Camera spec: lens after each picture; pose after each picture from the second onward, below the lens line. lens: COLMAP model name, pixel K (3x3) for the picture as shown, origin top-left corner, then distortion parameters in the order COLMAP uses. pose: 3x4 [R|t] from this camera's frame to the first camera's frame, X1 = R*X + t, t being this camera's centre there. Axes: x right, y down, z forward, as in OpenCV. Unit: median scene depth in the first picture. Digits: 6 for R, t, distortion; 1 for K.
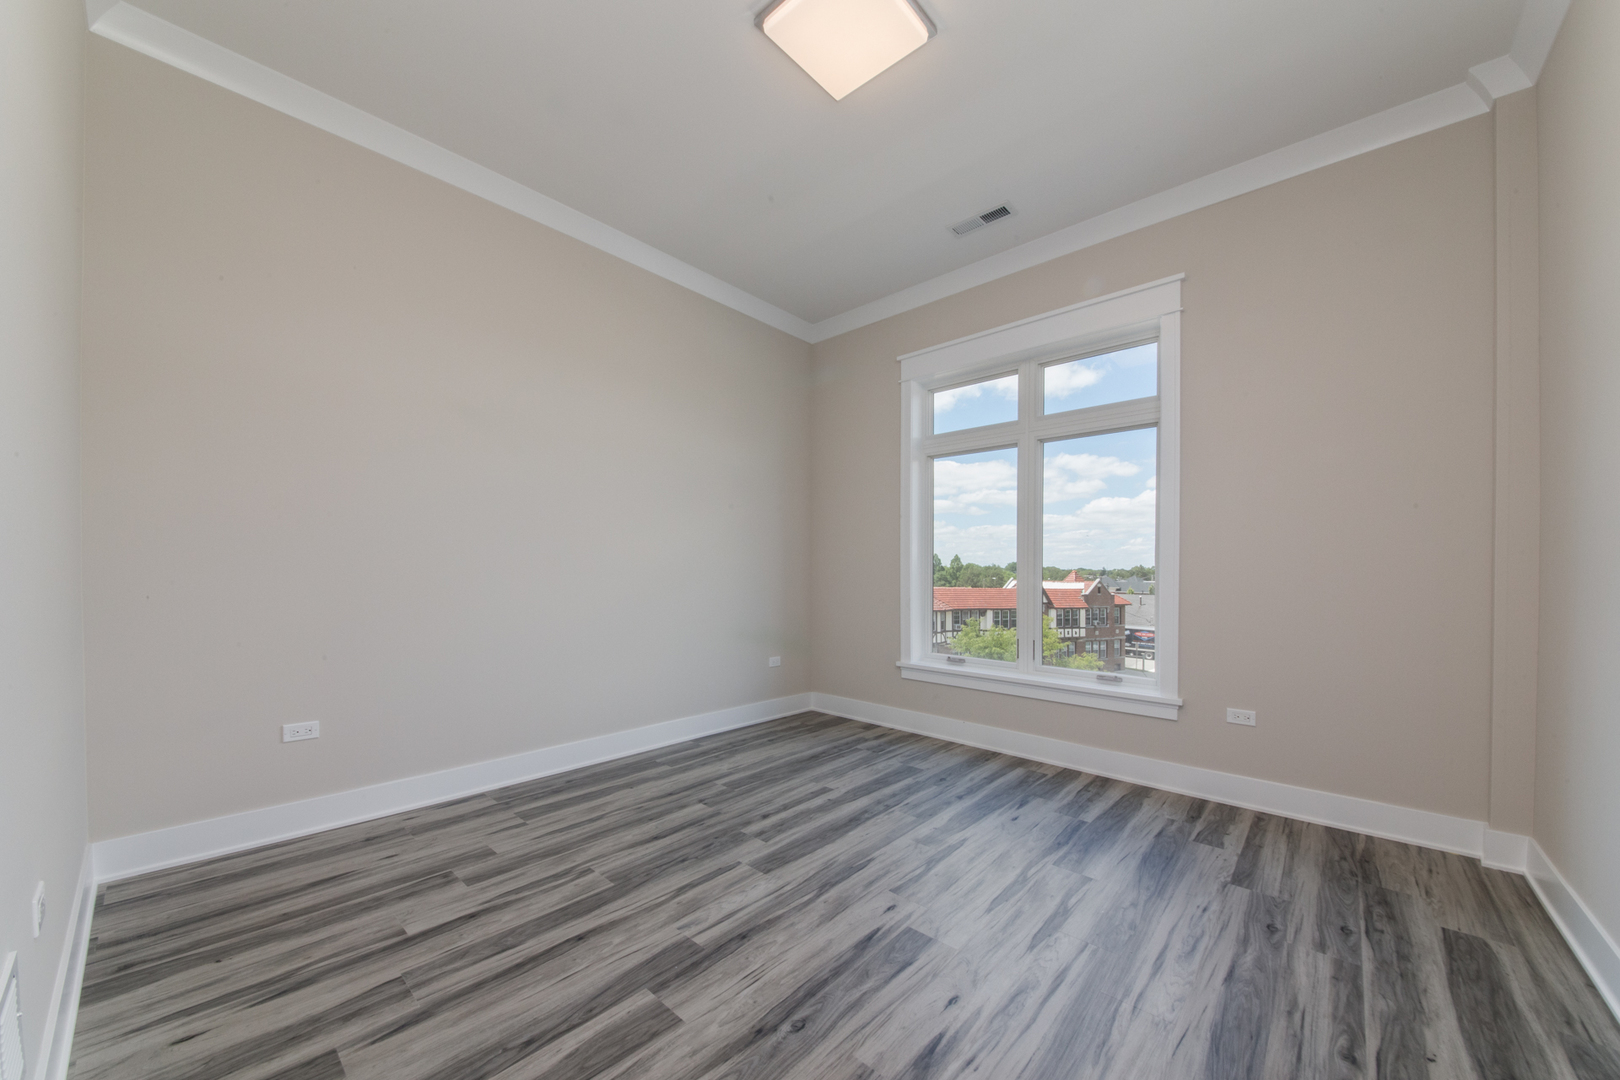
lens RADIAL K [[592.7, 0, 807.5], [0, 592.7, 557.2], [0, 0, 1]] dist [0.025326, -0.025354]
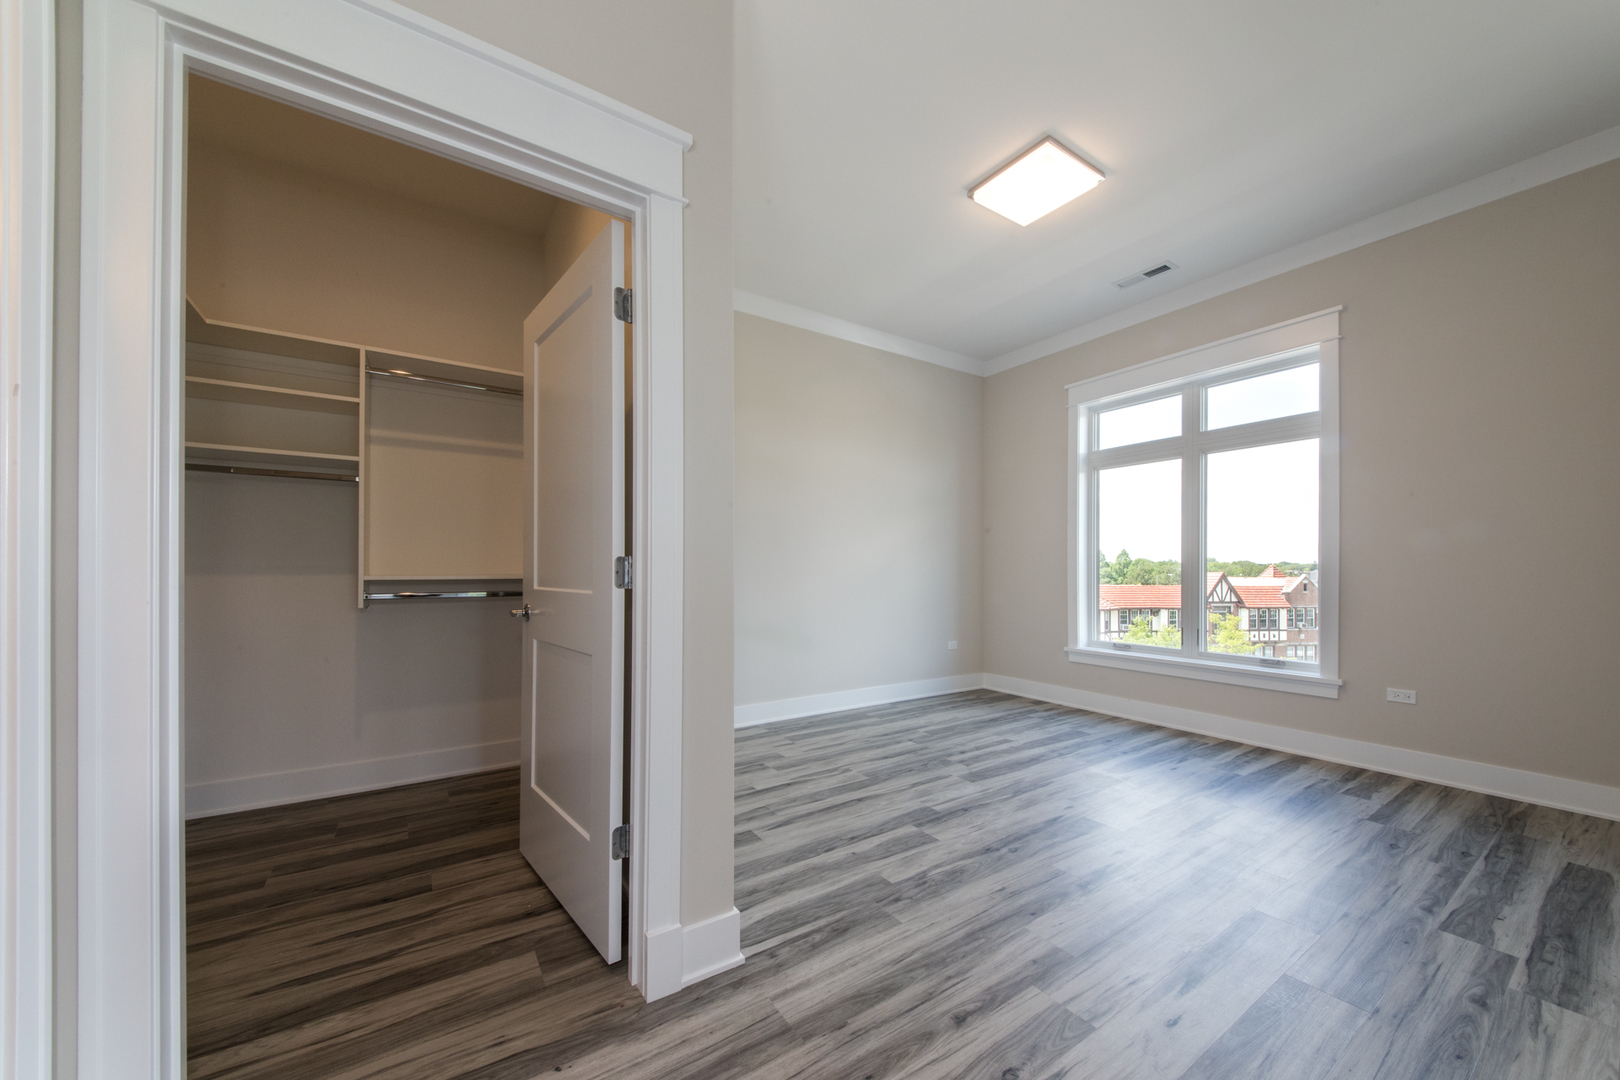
lens RADIAL K [[588.0, 0, 794.7], [0, 588.0, 569.3], [0, 0, 1]] dist [0.015355, -0.009761]
pose [[0.966075, -0.007884, -0.258140, -0.090181], [0.014227, 0.999641, 0.022712, -0.012985], [0.257868, -0.025614, 0.965841, -0.368858]]
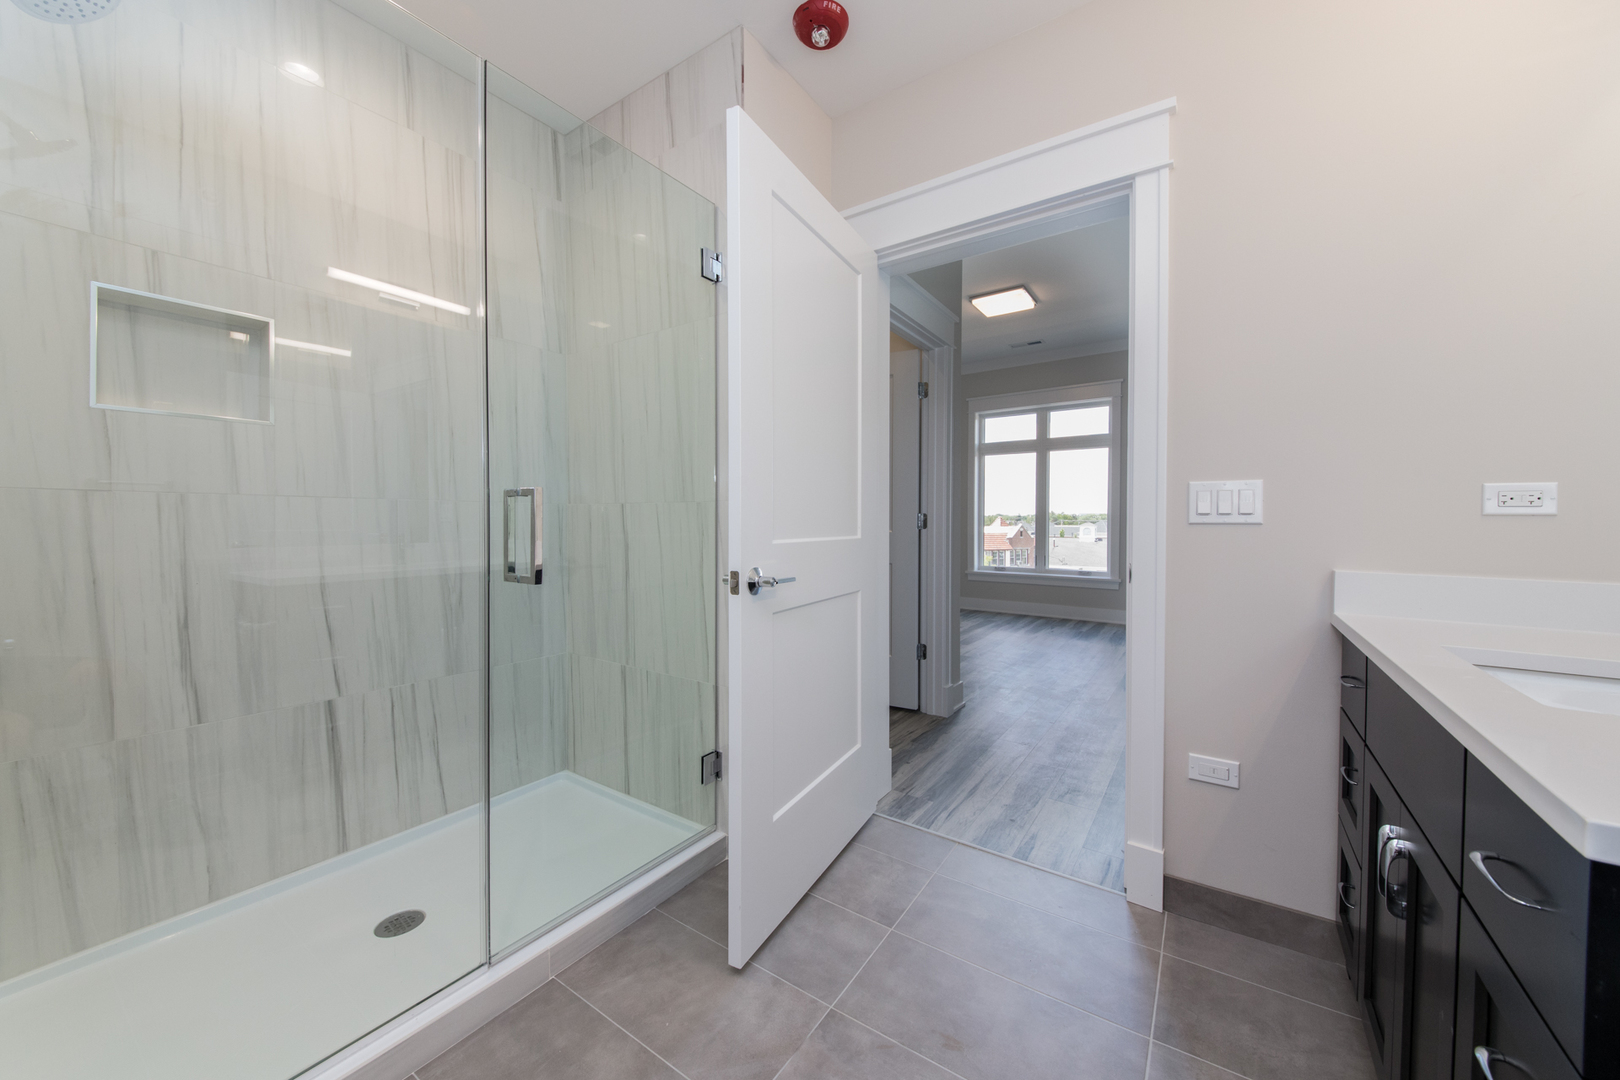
lens RADIAL K [[579.5, 0, 827.3], [0, 579.5, 525.3], [0, 0, 1]] dist [0.000674, -0.005248]
pose [[0.989809, -0.011804, 0.141910, -0.715311], [0.006996, 0.999386, 0.034333, -0.029962], [-0.142228, -0.032991, 0.989284, -0.928081]]
